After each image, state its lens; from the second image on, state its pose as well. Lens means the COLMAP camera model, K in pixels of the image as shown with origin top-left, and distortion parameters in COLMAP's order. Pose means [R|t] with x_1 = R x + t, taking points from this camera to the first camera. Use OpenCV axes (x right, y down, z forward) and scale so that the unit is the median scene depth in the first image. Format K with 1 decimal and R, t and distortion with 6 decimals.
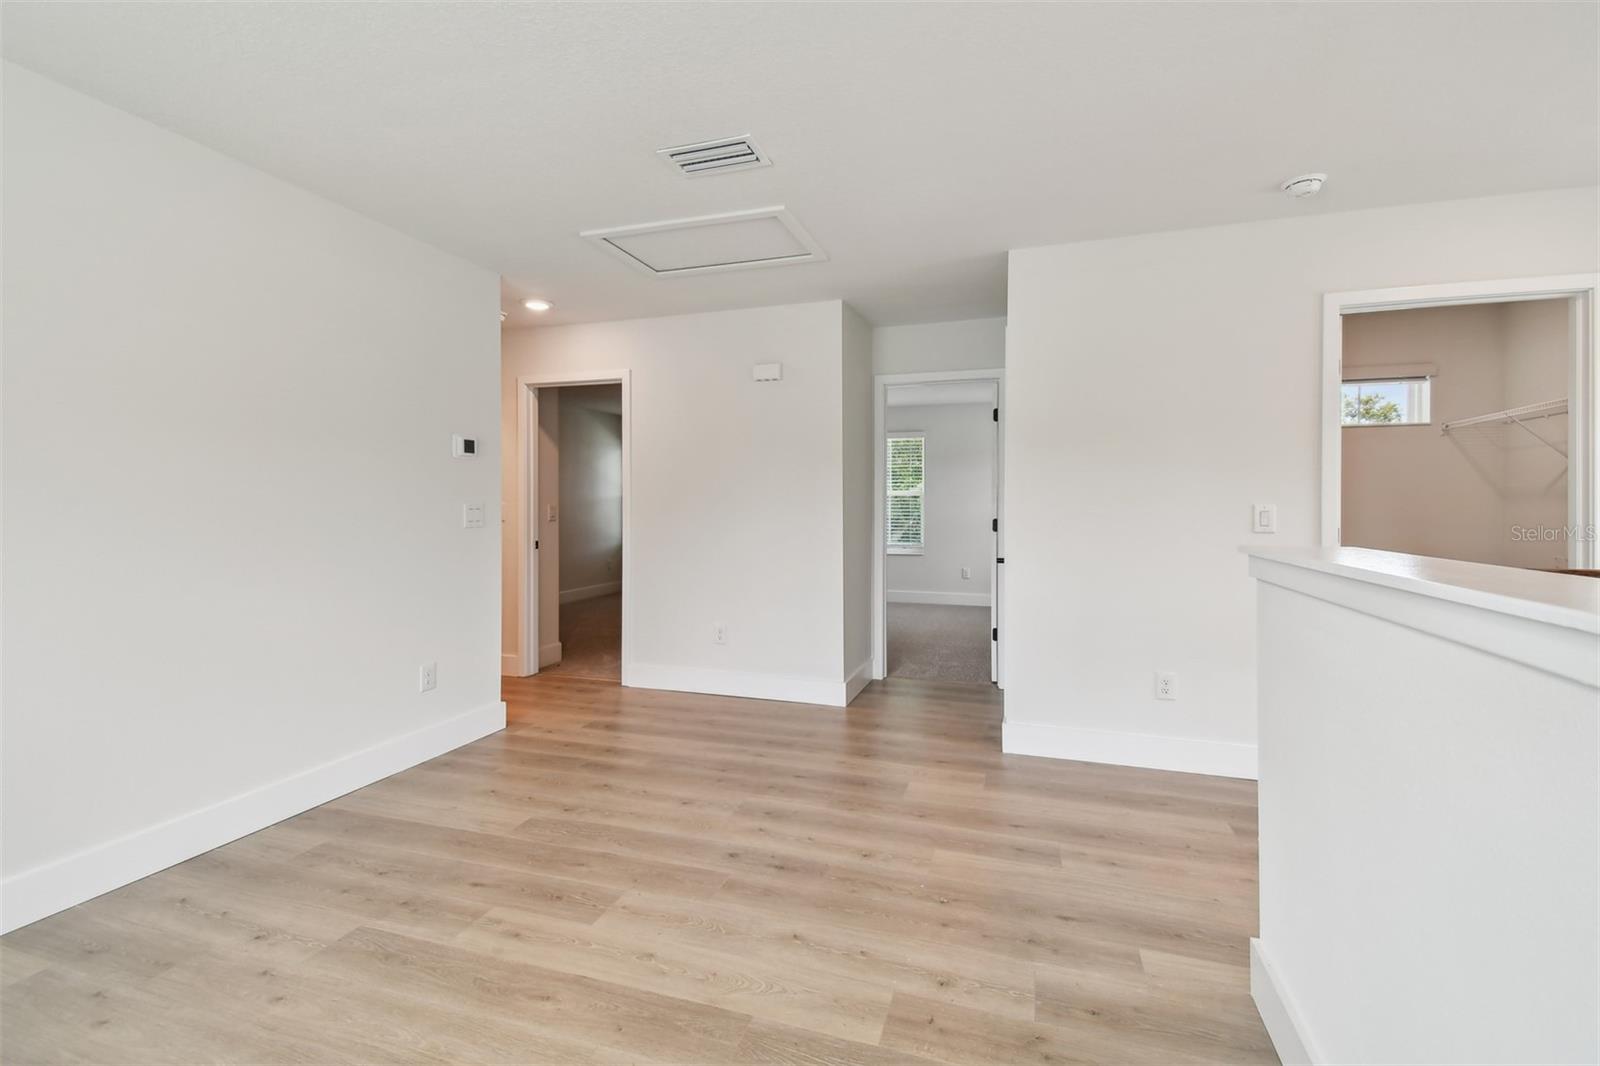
lens RADIAL K [[708.6, 0, 807.6], [0, 708.6, 503.2], [0, 0, 1]] dist [0.045127, -0.019992]
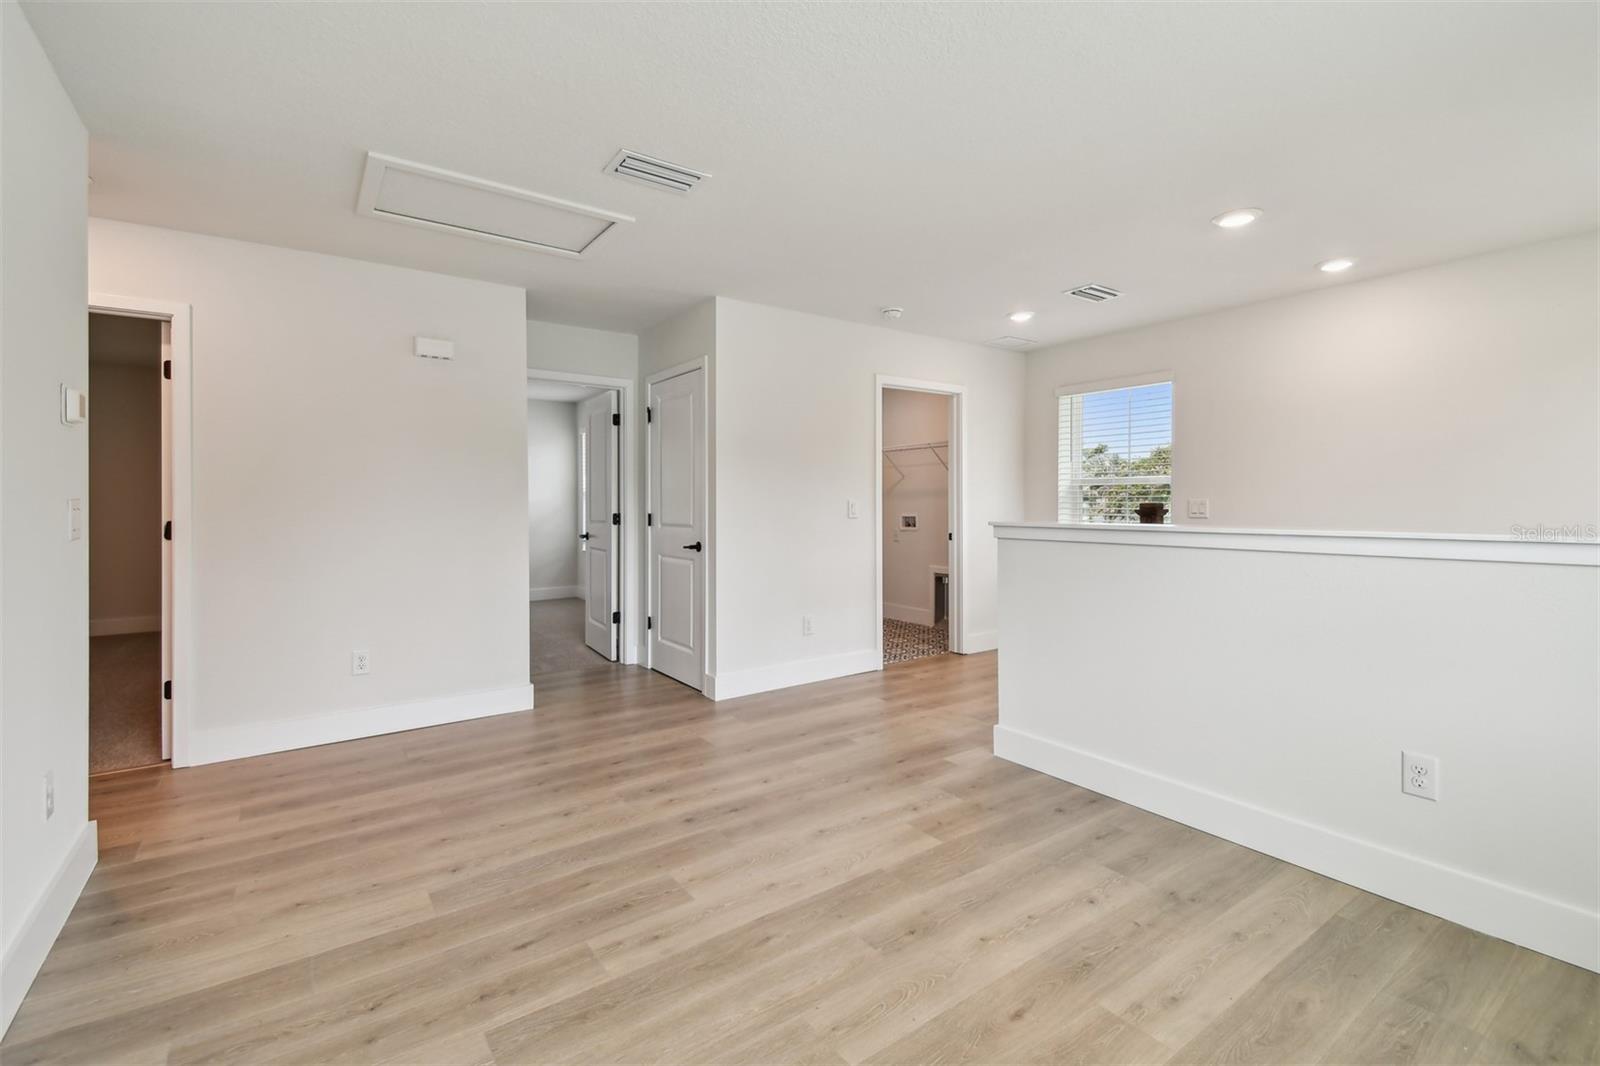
lens RADIAL K [[708.6, 0, 807.6], [0, 708.6, 503.2], [0, 0, 1]] dist [0.045127, -0.019992]
pose [[0.590491, -0.005455, 0.807026, -0.866045], [0.000828, 0.999981, 0.006153, -0.000468], [-0.807044, -0.002965, 0.590484, 0.205332]]
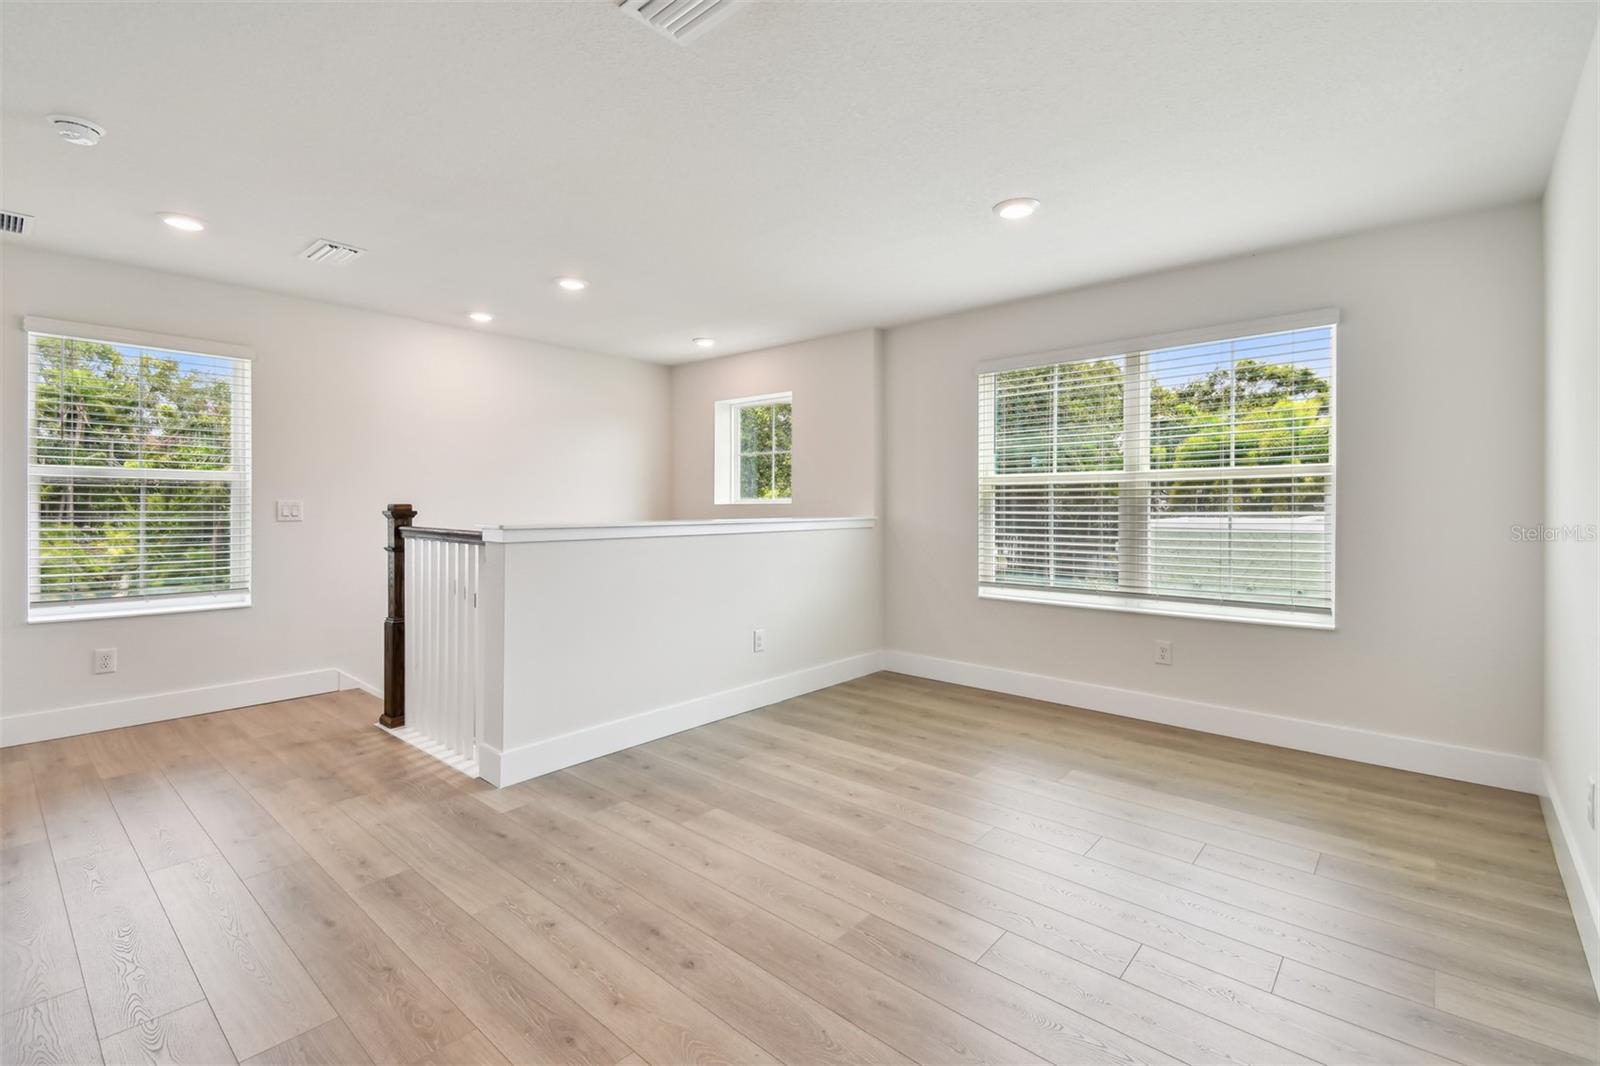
lens RADIAL K [[701.5, 0, 801.9], [0, 701.5, 507.7], [0, 0, 1]] dist [0.024842, -0.000126]
pose [[-0.917010, -0.006023, 0.398820, -0.501616], [-0.005458, 0.999982, 0.002552, 0.007944], [-0.398828, 0.000163, -0.917026, 1.615997]]
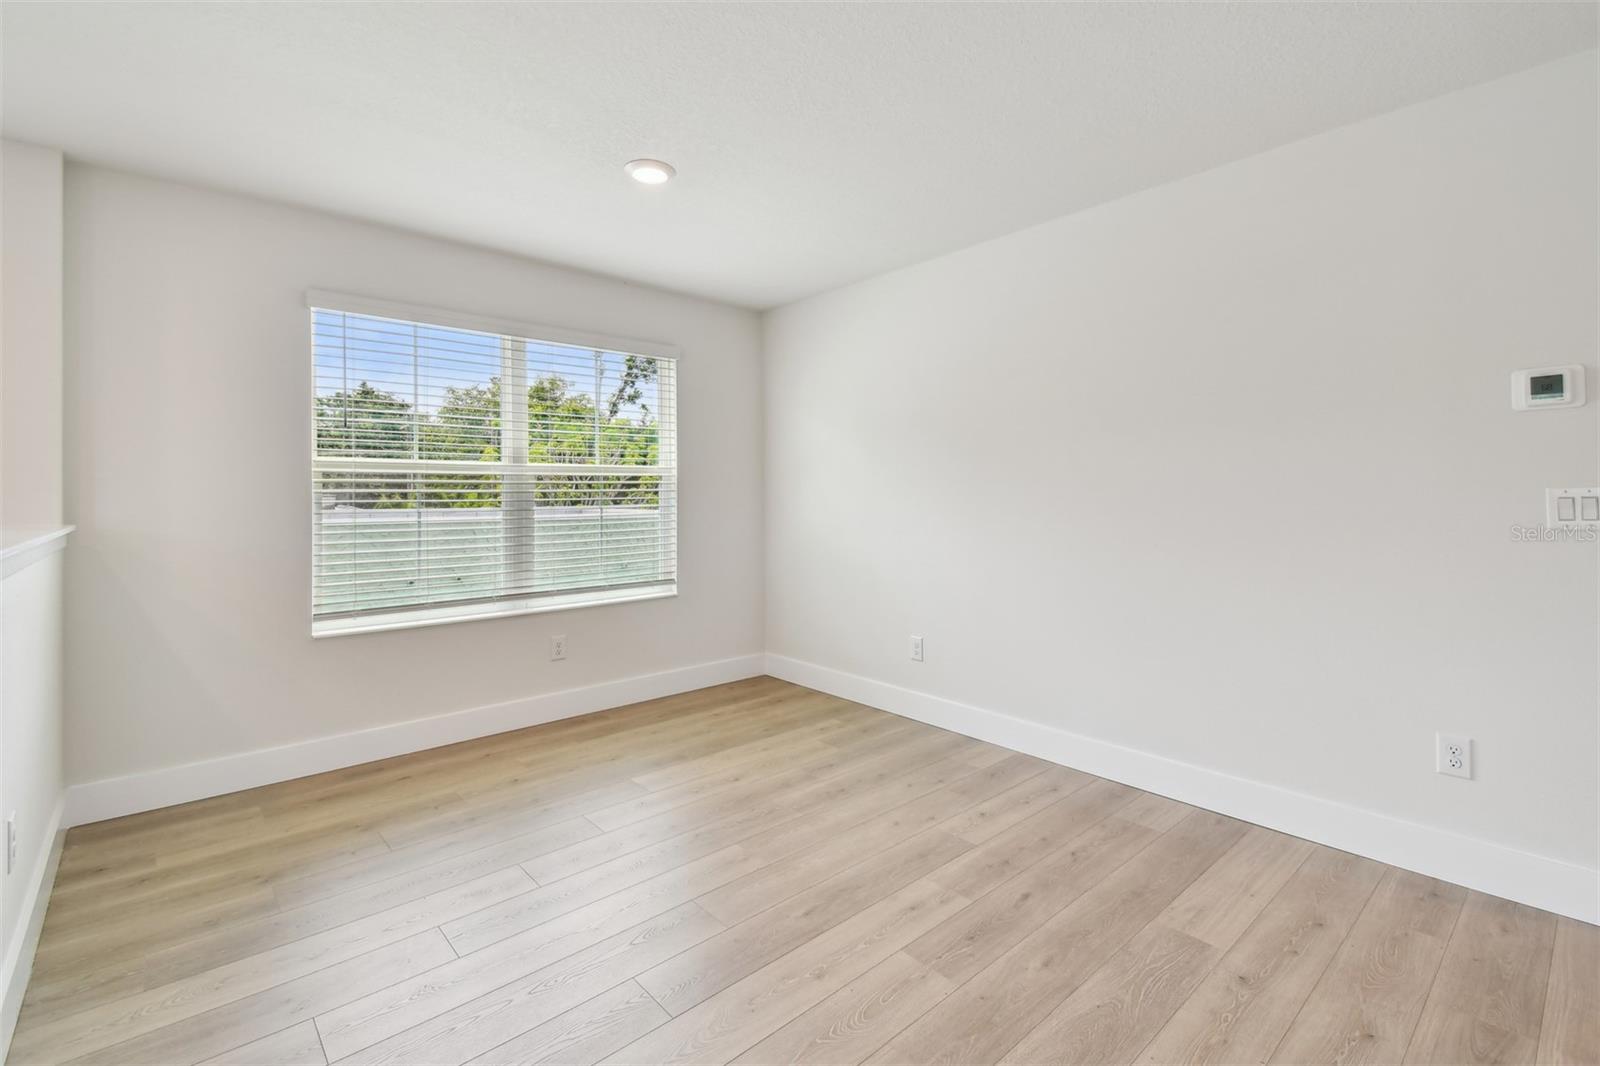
lens RADIAL K [[714.8, 0, 797.3], [0, 714.8, 498.6], [0, 0, 1]] dist [0.036380, -0.018683]
pose [[-0.515909, 0.001544, -0.856642, 0.461989], [0.007541, 0.999968, -0.002739, 0.008625], [0.856610, -0.007873, -0.515904, 1.130054]]
